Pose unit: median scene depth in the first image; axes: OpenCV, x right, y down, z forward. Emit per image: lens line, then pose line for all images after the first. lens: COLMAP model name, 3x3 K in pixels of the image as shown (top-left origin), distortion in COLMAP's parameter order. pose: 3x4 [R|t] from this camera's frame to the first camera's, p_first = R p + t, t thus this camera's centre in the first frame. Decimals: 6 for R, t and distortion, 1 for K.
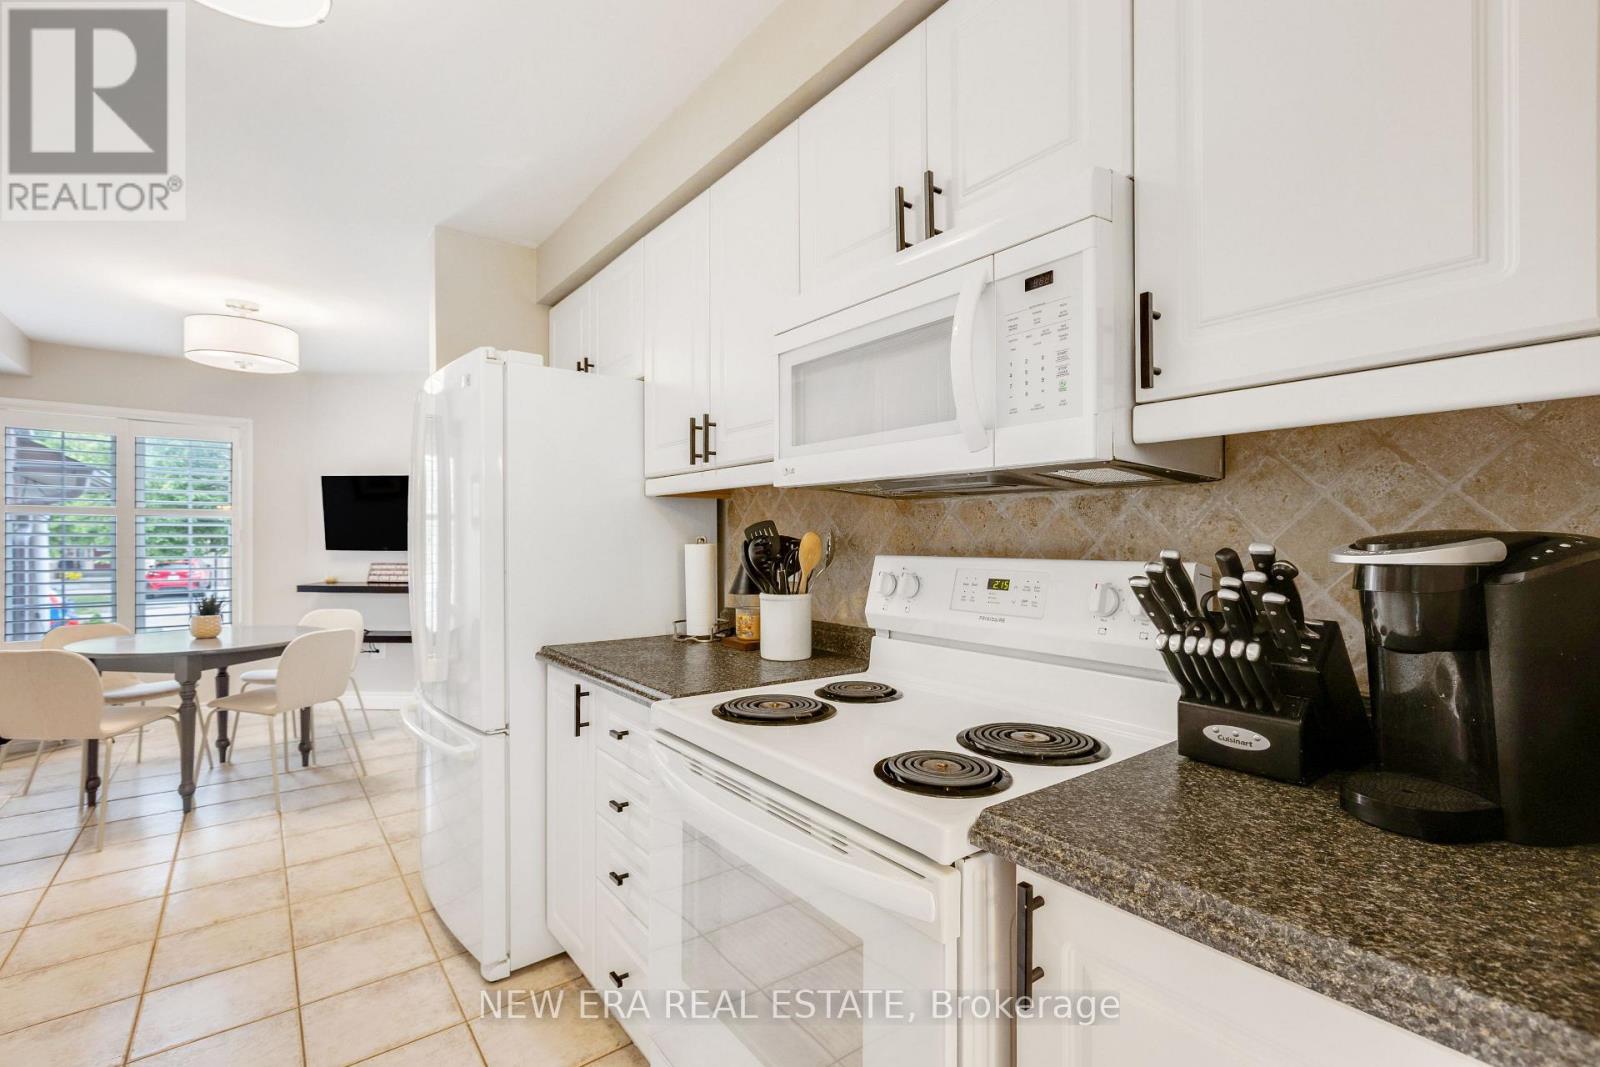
lens RADIAL K [[720.8, 0, 802.2], [0, 720.8, 538.5], [0, 0, 1]] dist [-0.003830, 0.001223]
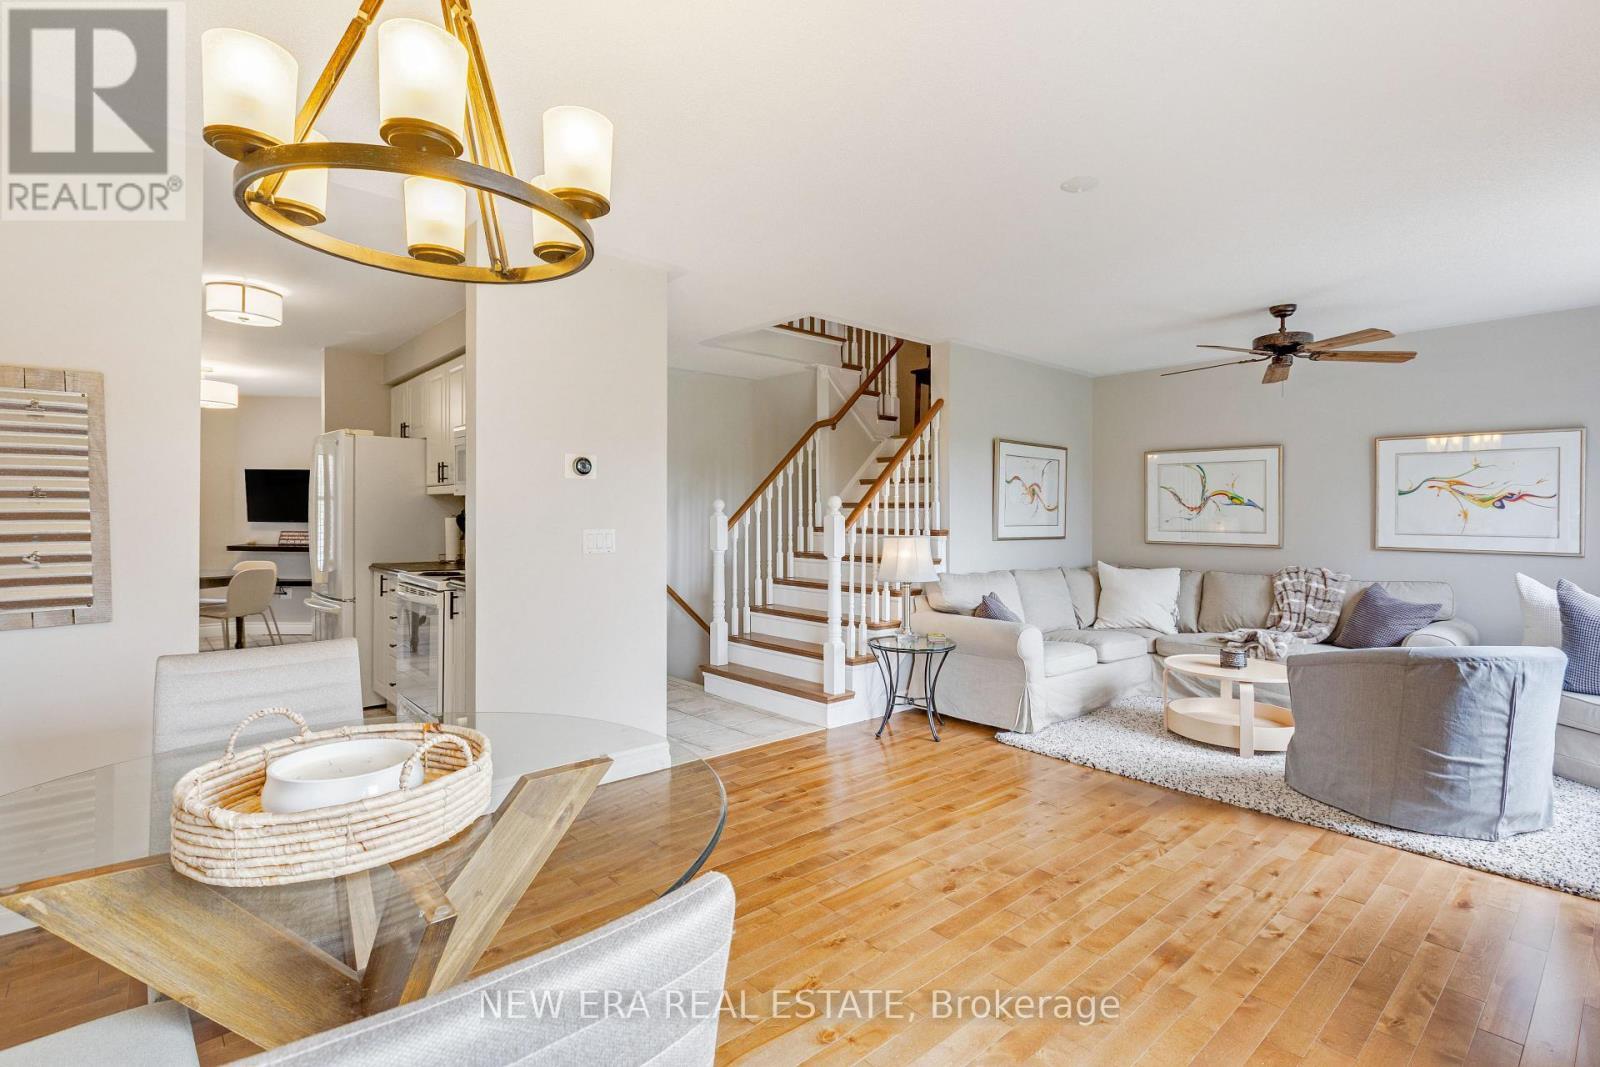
lens RADIAL K [[774.0, 0, 798.3], [0, 774.0, 522.9], [0, 0, 1]] dist [-0.001127, -0.000017]
pose [[0.997887, 0.003045, 0.064896, 0.333111], [-0.003879, 0.999911, 0.012732, -0.004876], [-0.064851, -0.012956, 0.997811, -0.612381]]
